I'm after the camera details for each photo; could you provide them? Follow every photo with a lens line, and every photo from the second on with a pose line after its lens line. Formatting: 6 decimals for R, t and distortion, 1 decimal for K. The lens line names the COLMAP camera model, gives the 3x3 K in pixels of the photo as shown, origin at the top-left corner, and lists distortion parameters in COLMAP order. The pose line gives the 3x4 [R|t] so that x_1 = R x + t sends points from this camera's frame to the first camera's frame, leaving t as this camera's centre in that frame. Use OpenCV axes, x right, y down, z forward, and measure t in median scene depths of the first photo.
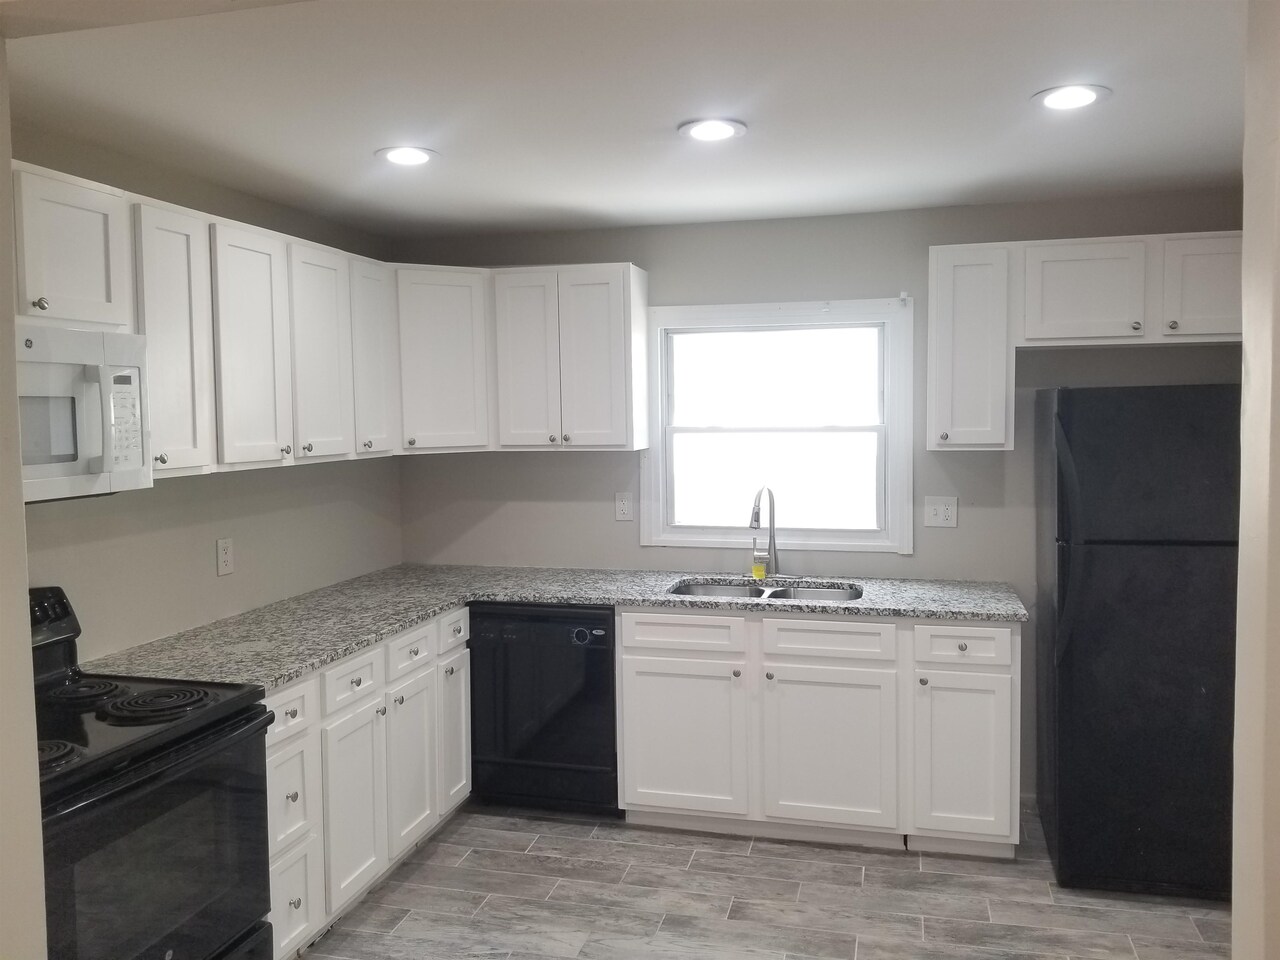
lens RADIAL K [[1010.9, 0, 650.6], [0, 1010.9, 471.1], [0, 0, 1]] dist [0.077255, -0.114784]
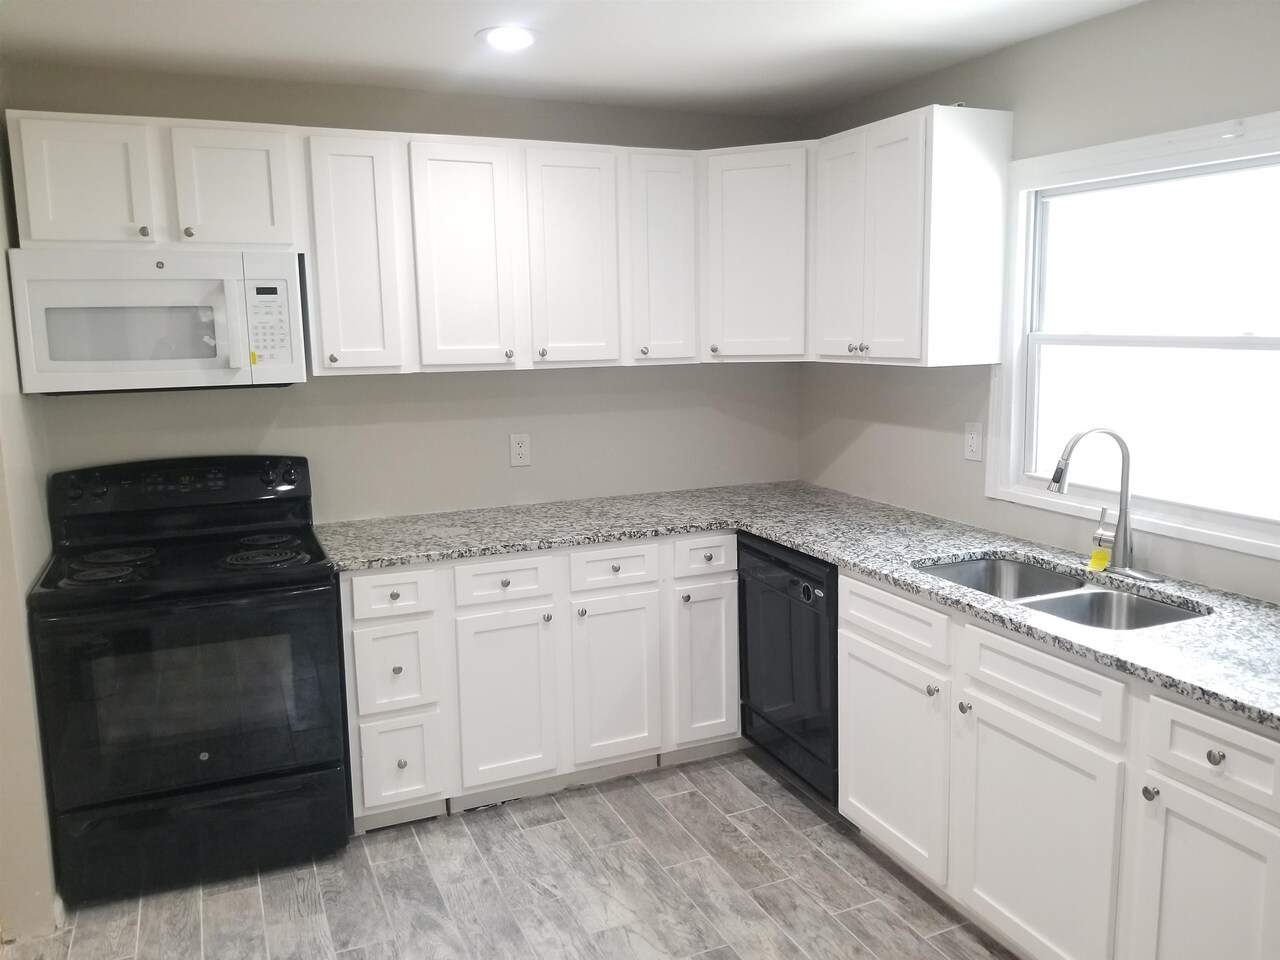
lens RADIAL K [[1010.9, 0, 640.7], [0, 1010.9, 473.2], [0, 0, 1]] dist [0.077255, -0.114784]
pose [[0.619253, 0.120705, -0.775858, 0.487380], [-0.040299, 0.991697, 0.122119, -0.028185], [0.784157, -0.044356, 0.618976, 0.407007]]
